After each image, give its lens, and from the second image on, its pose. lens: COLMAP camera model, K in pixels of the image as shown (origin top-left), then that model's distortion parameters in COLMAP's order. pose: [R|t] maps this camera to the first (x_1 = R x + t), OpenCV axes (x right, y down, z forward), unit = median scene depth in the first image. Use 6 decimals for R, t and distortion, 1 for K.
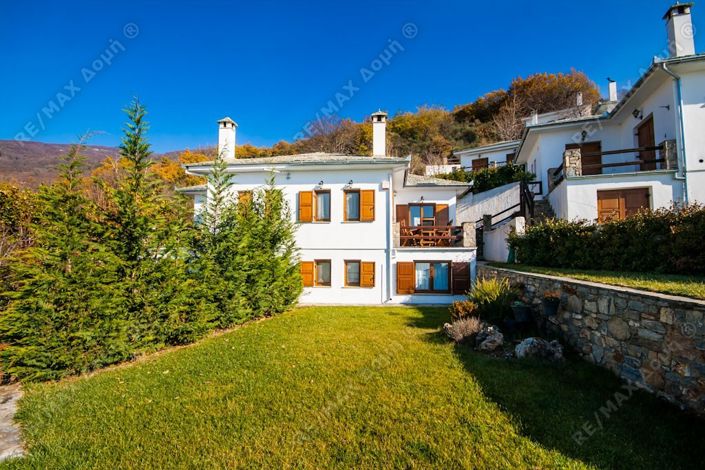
lens RADIAL K [[329.8, 0, 353.2], [0, 329.8, 233.2], [0, 0, 1]] dist [-0.004645, -0.003799]
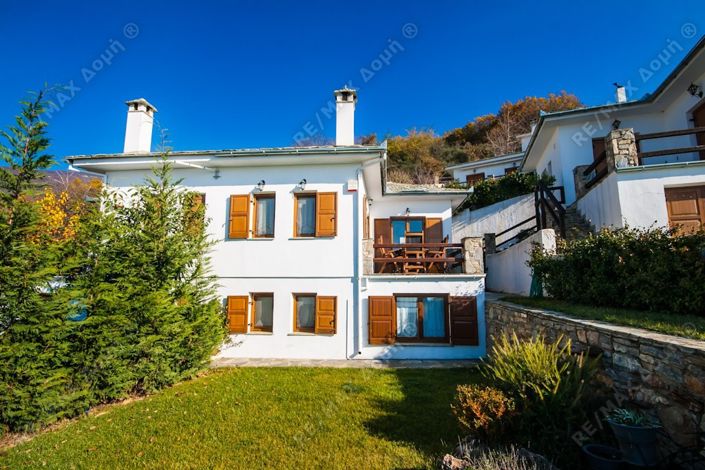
lens RADIAL K [[329.8, 0, 351.9], [0, 329.8, 235.2], [0, 0, 1]] dist [-0.004645, -0.003799]
pose [[0.999843, -0.001932, 0.017594, 0.083002], [0.003244, 0.997190, -0.074845, 0.012210], [-0.017399, 0.074891, 0.997040, 0.303458]]
